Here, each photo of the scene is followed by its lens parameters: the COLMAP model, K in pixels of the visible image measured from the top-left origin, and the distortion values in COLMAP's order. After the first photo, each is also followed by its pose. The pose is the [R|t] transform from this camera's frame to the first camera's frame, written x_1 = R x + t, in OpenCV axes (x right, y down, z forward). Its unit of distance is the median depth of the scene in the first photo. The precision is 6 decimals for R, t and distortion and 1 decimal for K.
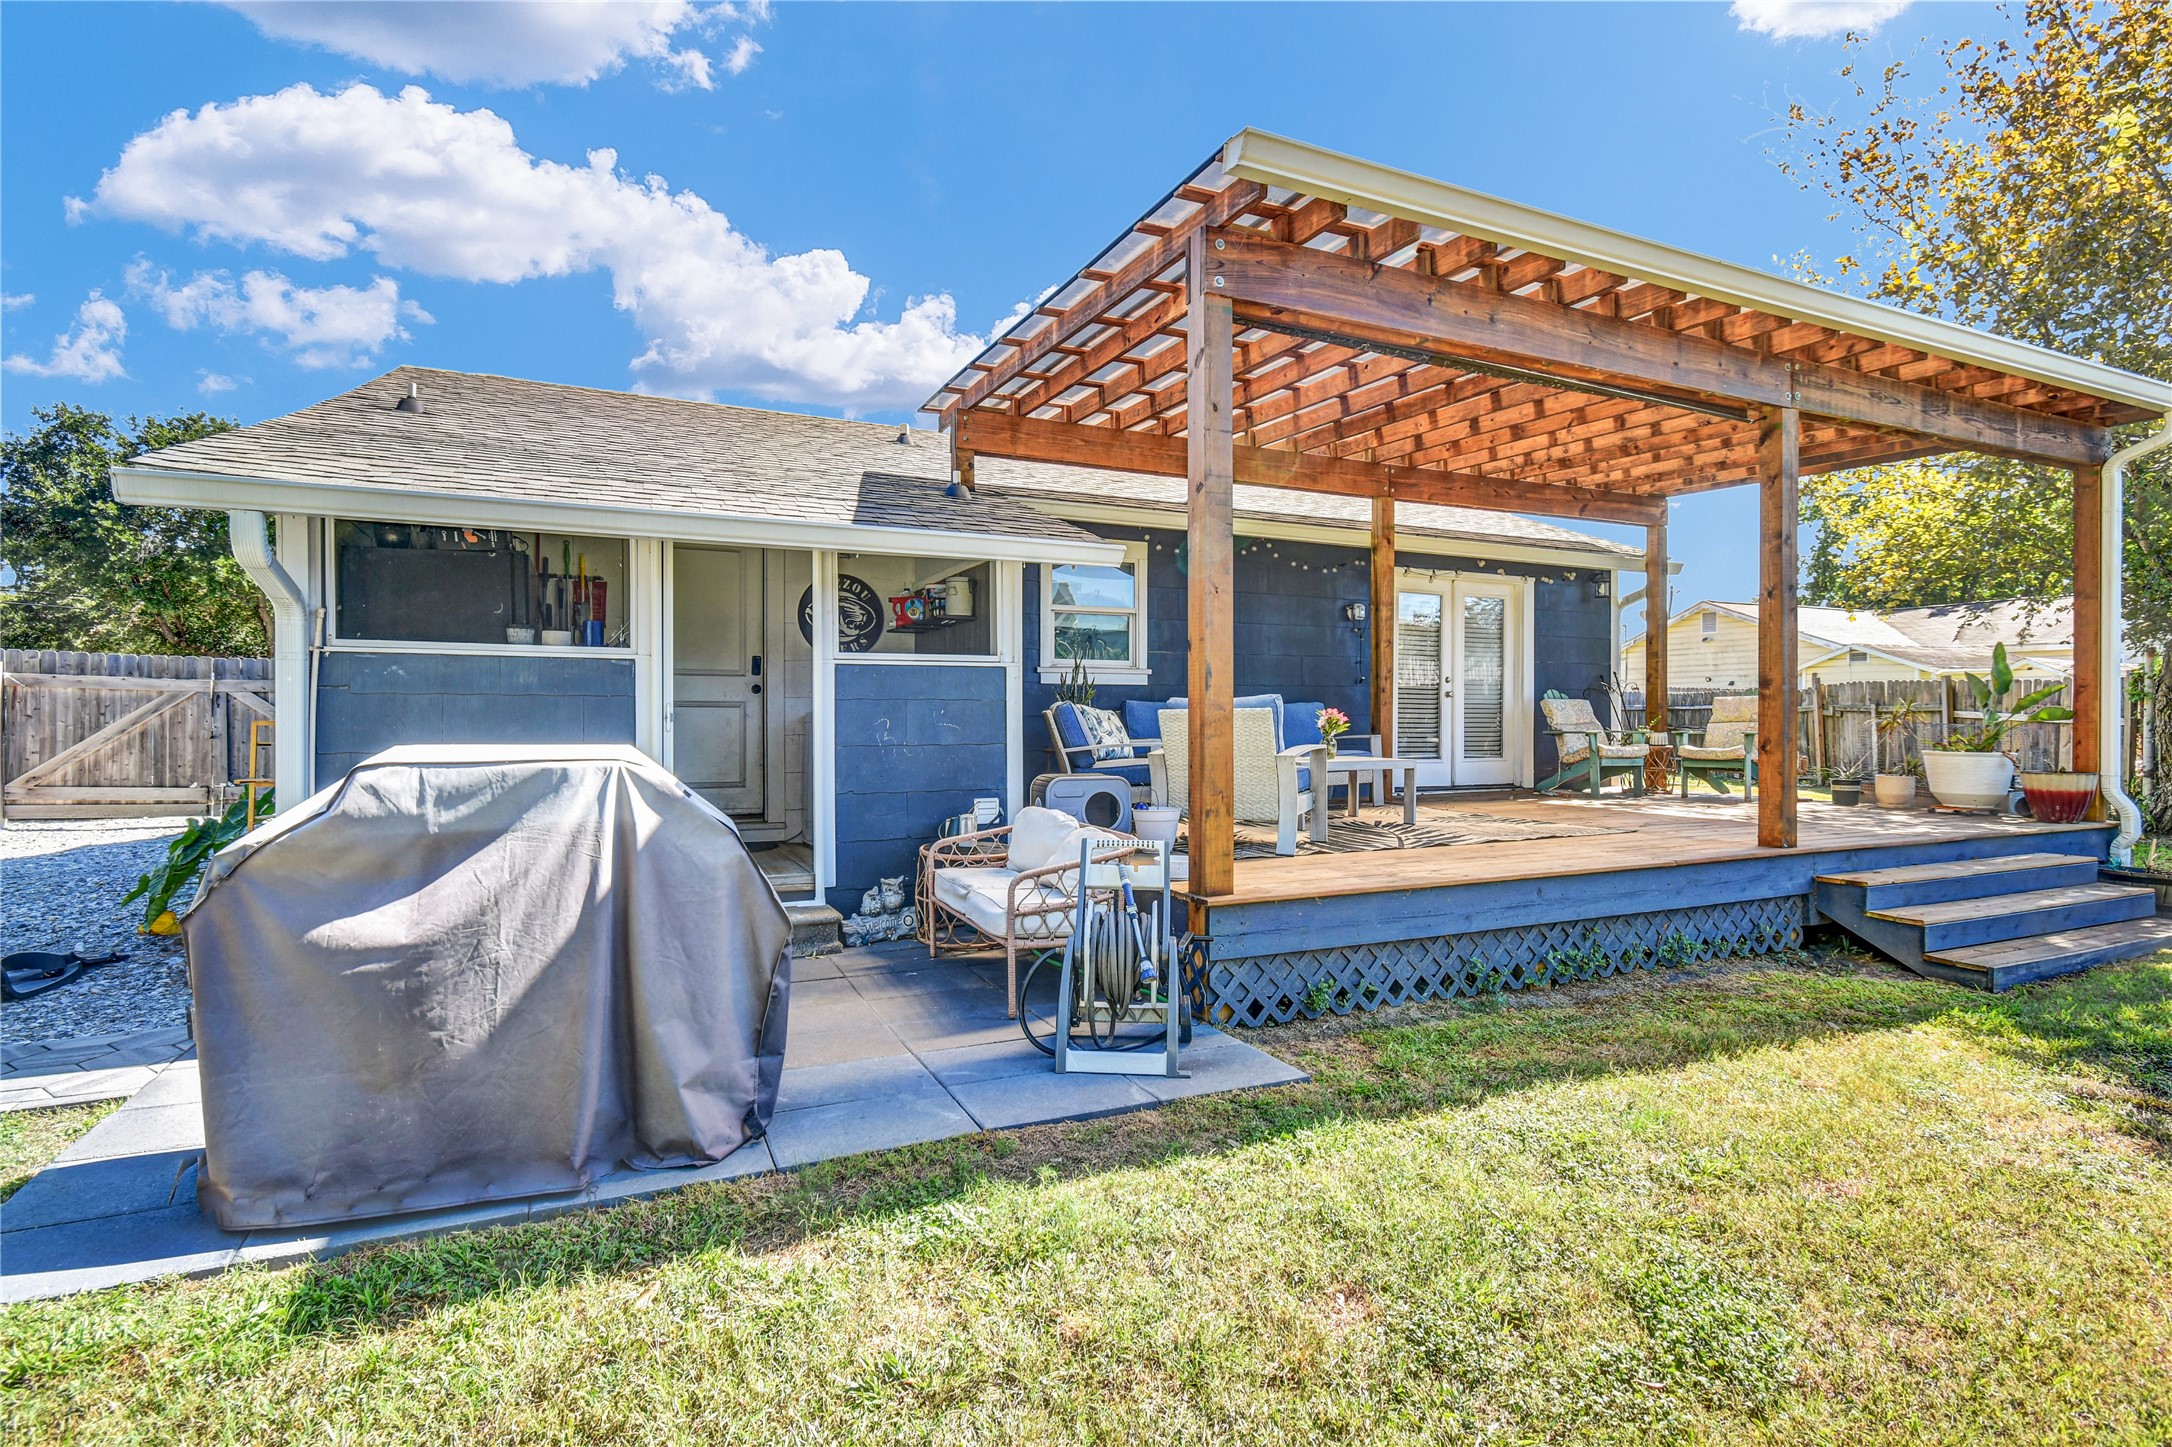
lens RADIAL K [[1043.9, 0, 1097.2], [0, 1043.9, 719.0], [0, 0, 1]] dist [0.003920, 0.001239]
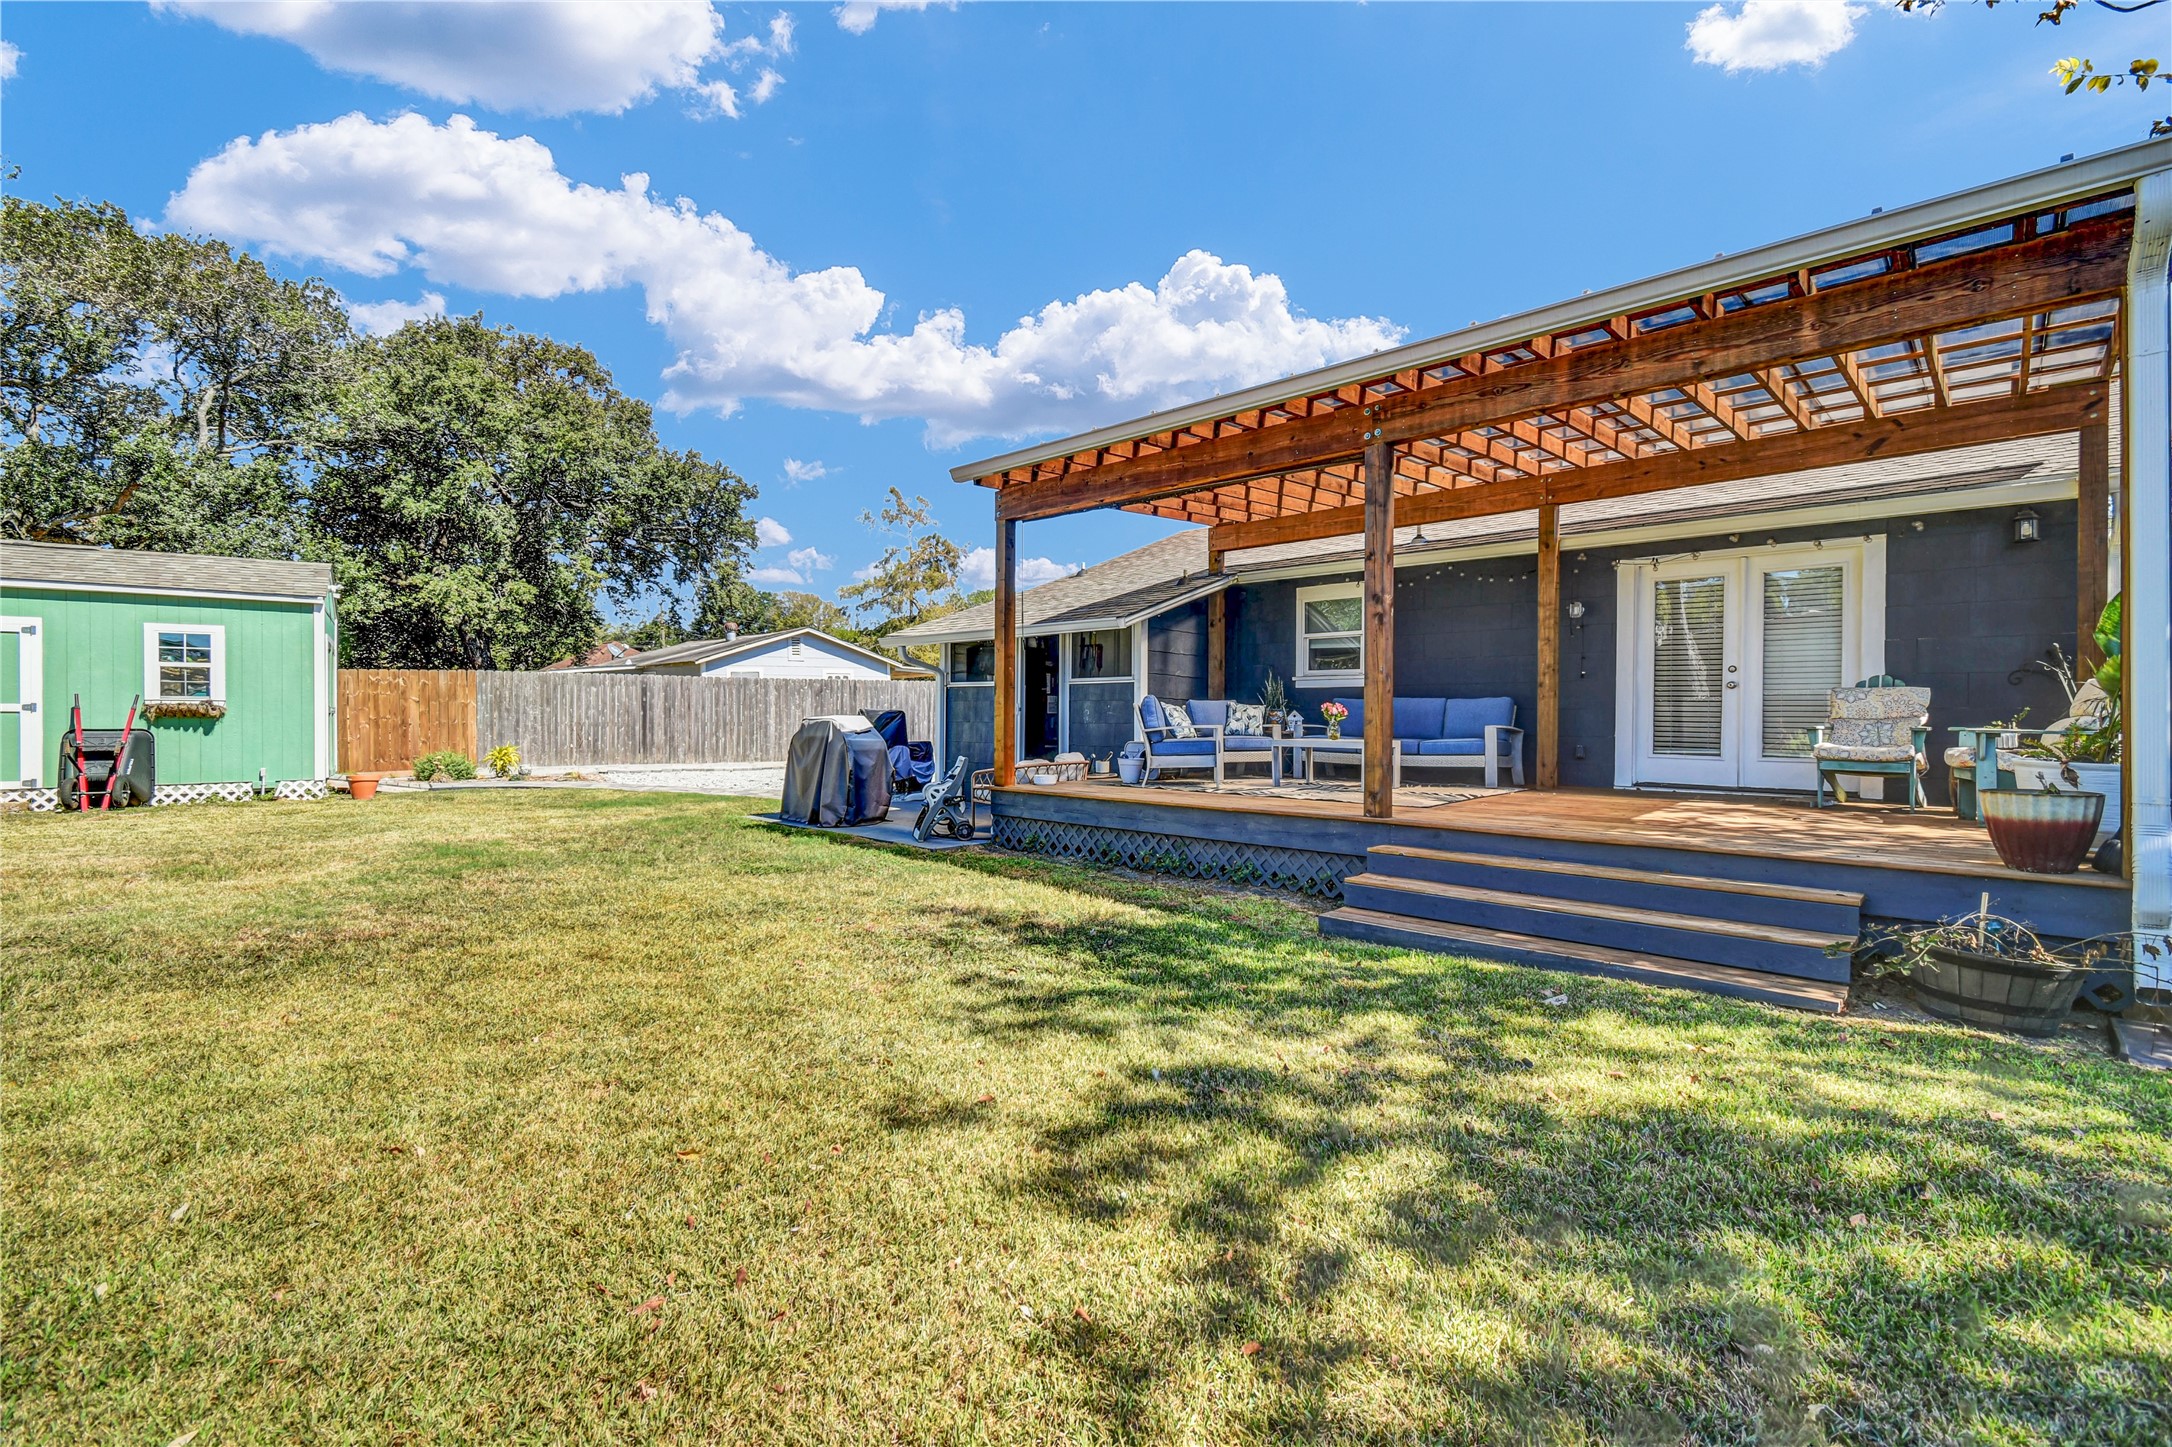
lens RADIAL K [[959.6, 0, 1095.9], [0, 959.6, 717.2], [0, 0, 1]] dist [0.001735, -0.001961]
pose [[0.368889, 0.004646, -0.929462, 1.247155], [-0.006132, 0.999978, 0.002565, 0.007318], [0.929453, 0.004753, 0.368910, 0.252933]]
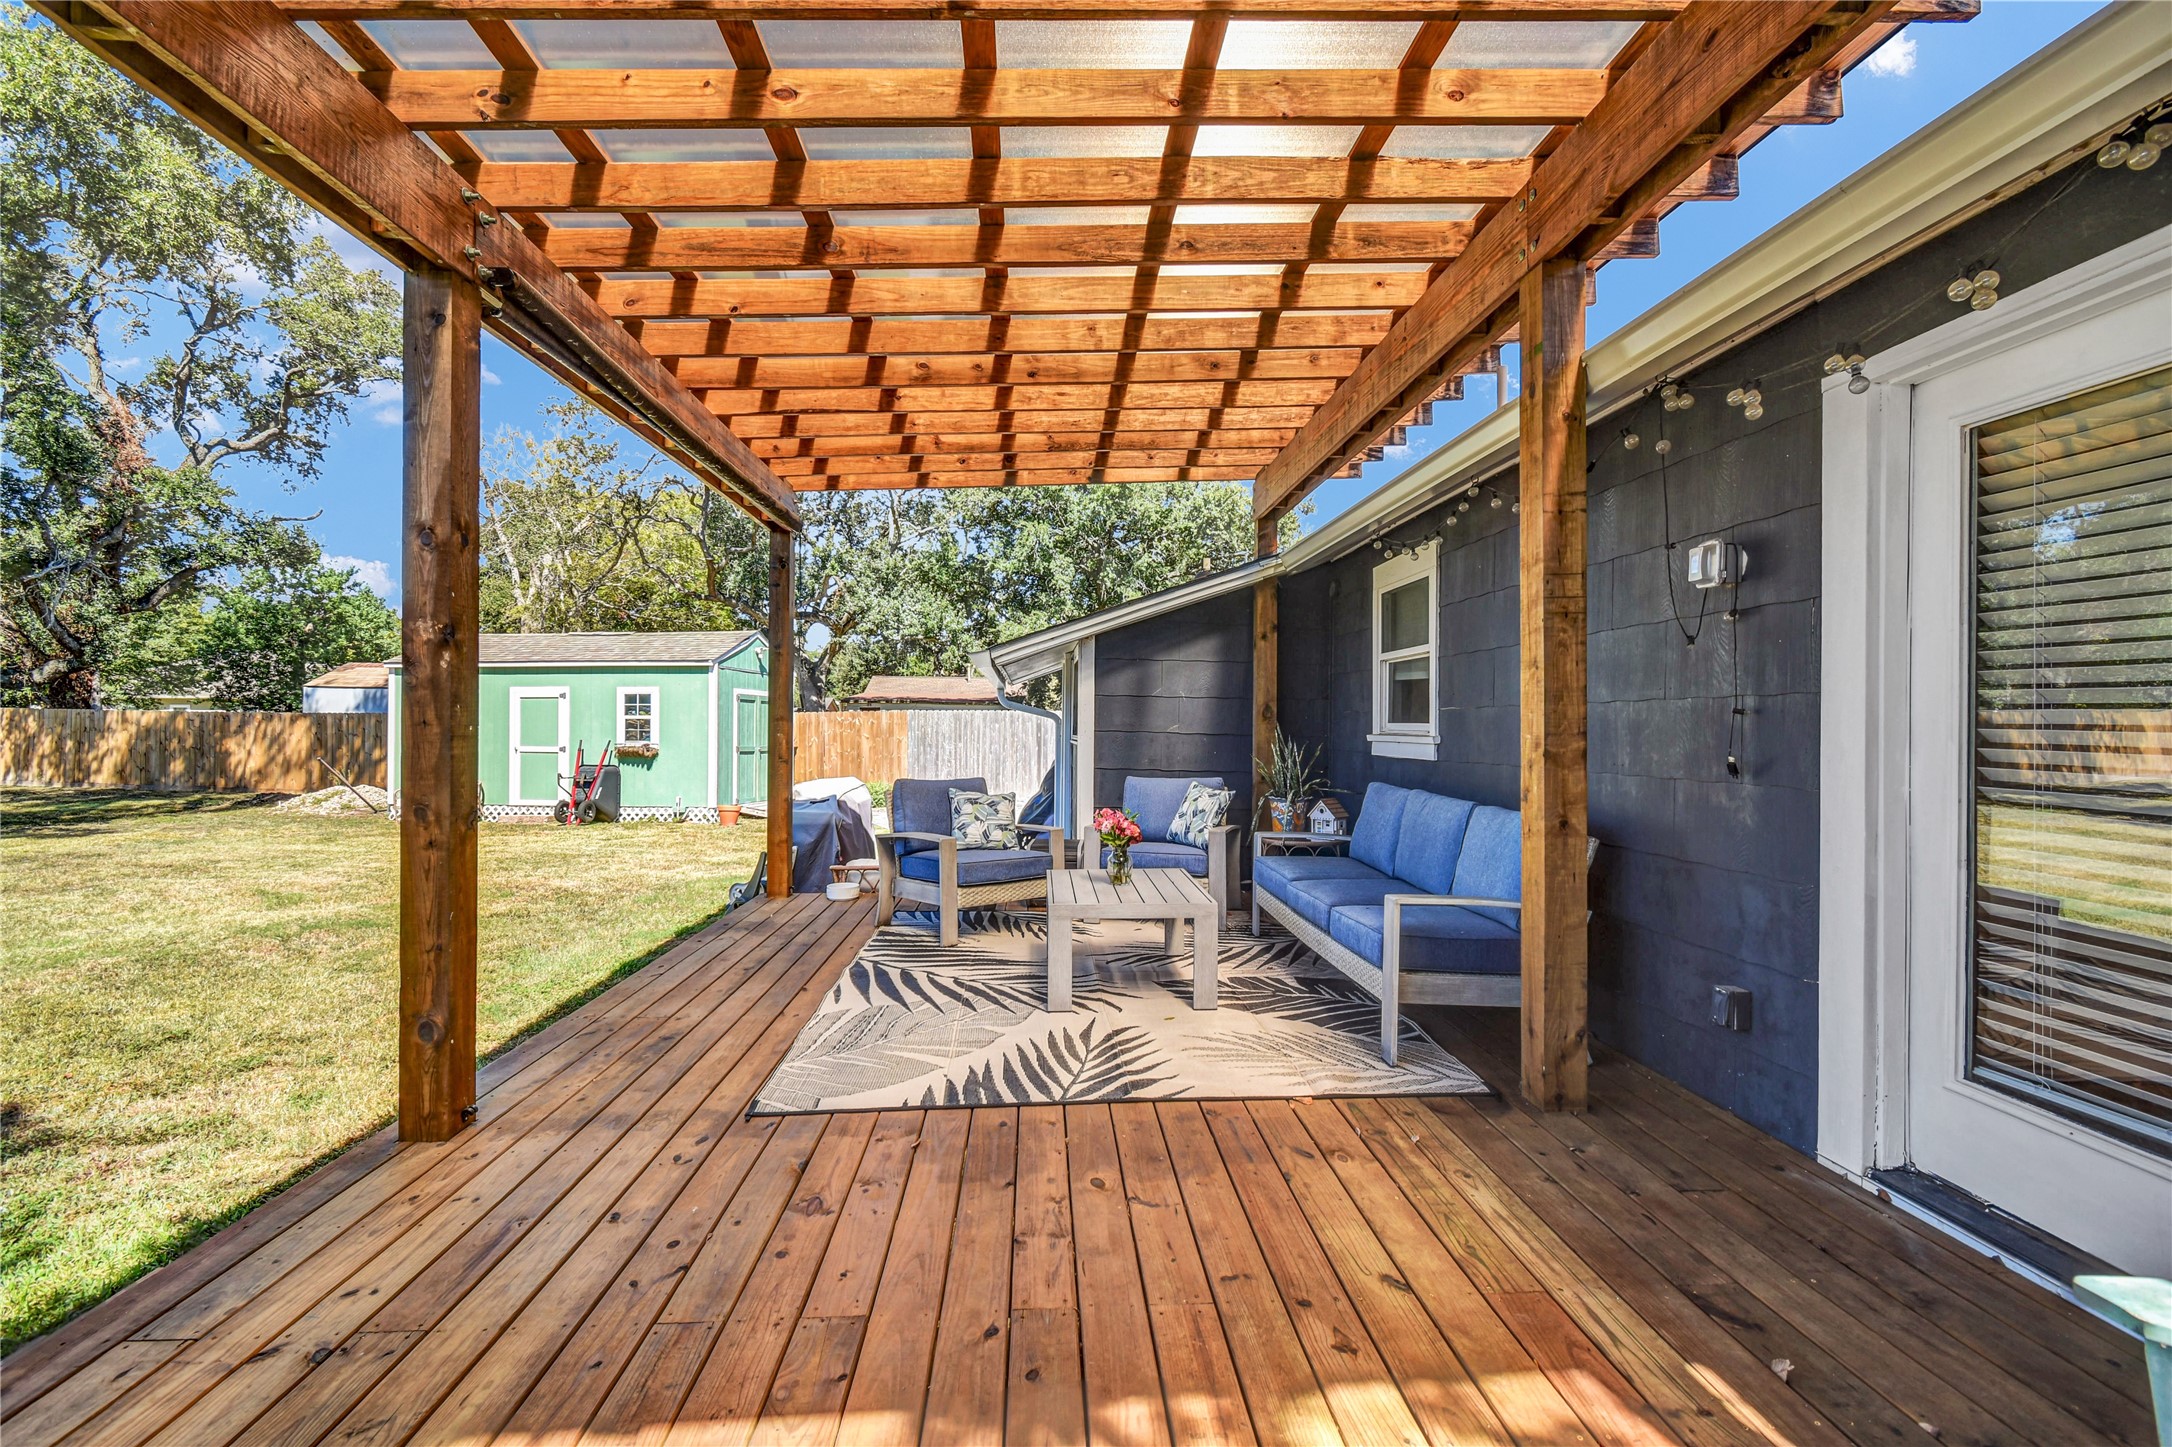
lens RADIAL K [[959.6, 0, 1089.9], [0, 959.6, 724.5], [0, 0, 1]] dist [0.001735, -0.001961]
pose [[-0.380714, 0.001601, -0.924691, 0.775869], [-0.004557, 0.999983, 0.003607, -0.064534], [0.924681, 0.005587, -0.380701, 1.201266]]
